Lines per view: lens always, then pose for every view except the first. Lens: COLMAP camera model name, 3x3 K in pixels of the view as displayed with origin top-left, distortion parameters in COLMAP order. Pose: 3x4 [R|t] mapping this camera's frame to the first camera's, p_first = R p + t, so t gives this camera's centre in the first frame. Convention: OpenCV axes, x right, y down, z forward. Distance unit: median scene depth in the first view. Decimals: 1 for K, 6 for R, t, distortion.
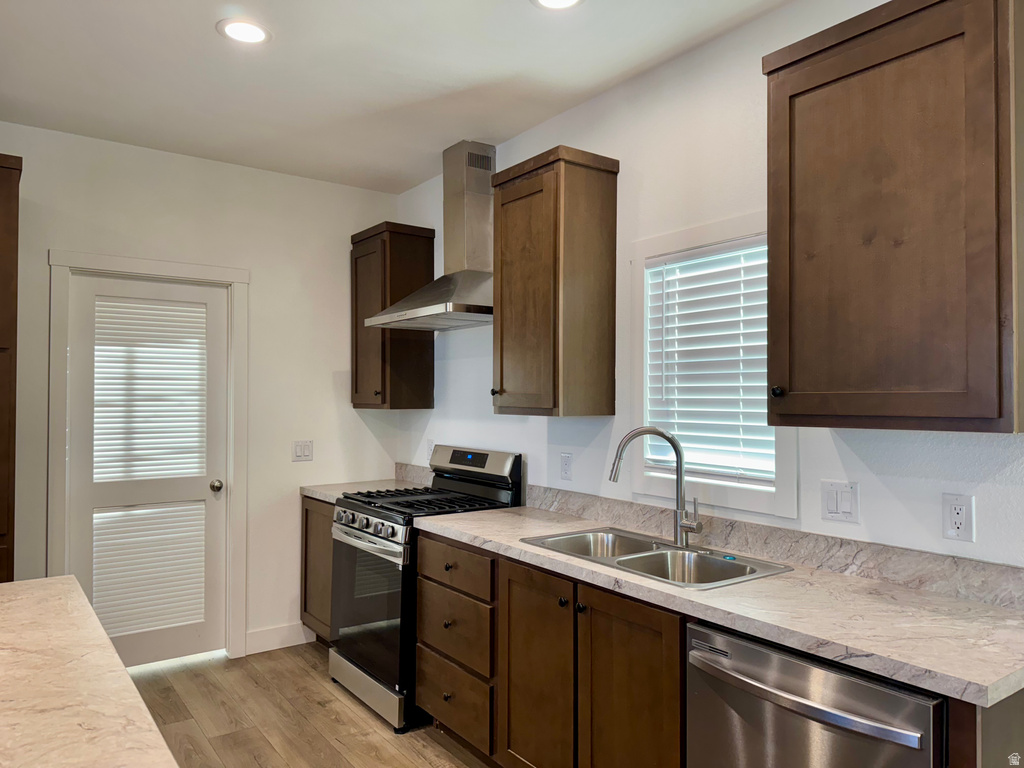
lens RADIAL K [[720.9, 0, 507.3], [0, 720.9, 385.9], [0, 0, 1]] dist [0.058996, -0.064334]
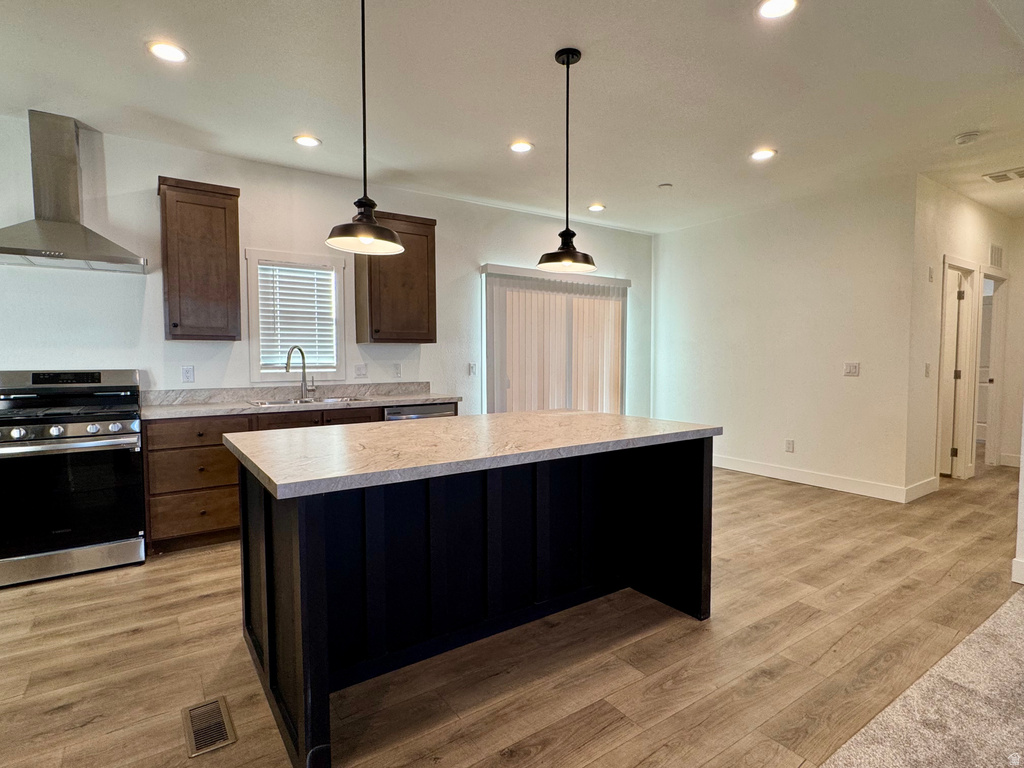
lens RADIAL K [[537.1, 0, 513.1], [0, 537.1, 383.8], [0, 0, 1]] dist [-0.001560, -0.000540]
pose [[0.022729, -0.056987, 0.998116, -1.237964], [-0.013424, 0.998267, 0.057302, 0.062289], [-0.999652, -0.014701, 0.021924, 0.287459]]
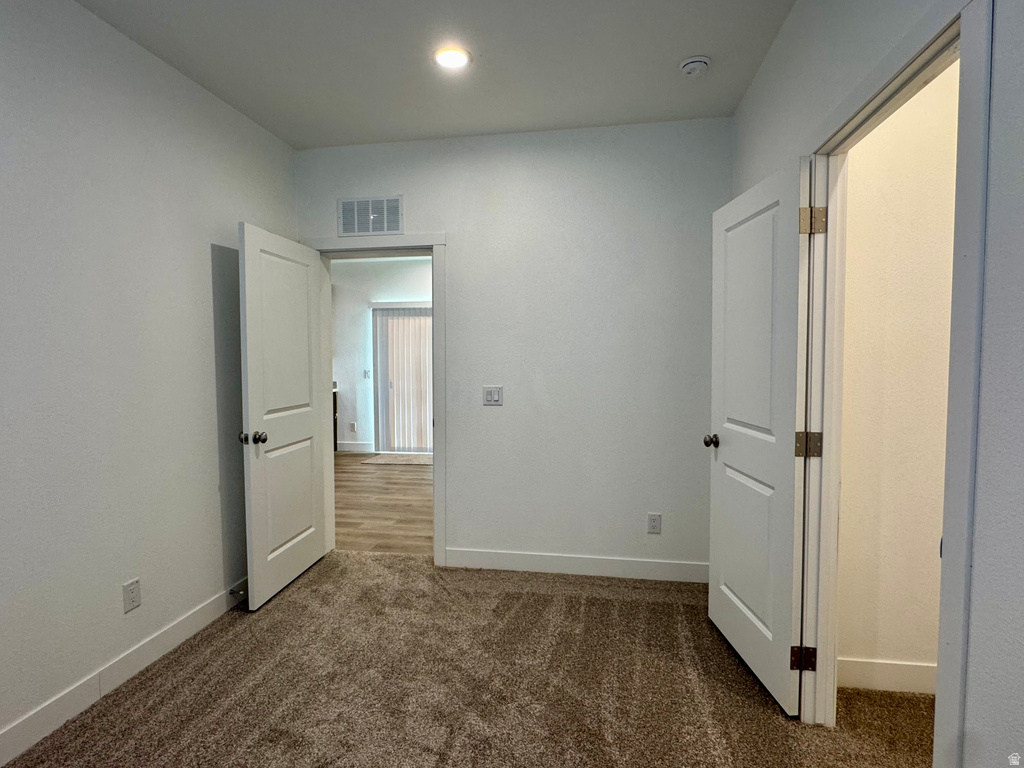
lens RADIAL K [[537.1, 0, 504.3], [0, 537.1, 392.3], [0, 0, 1]] dist [-0.001560, -0.000540]
pose [[0.719693, -0.061957, 0.691522, -0.803120], [-0.003895, 0.995634, 0.093258, -0.044184], [-0.694281, -0.069811, 0.716310, -1.962640]]
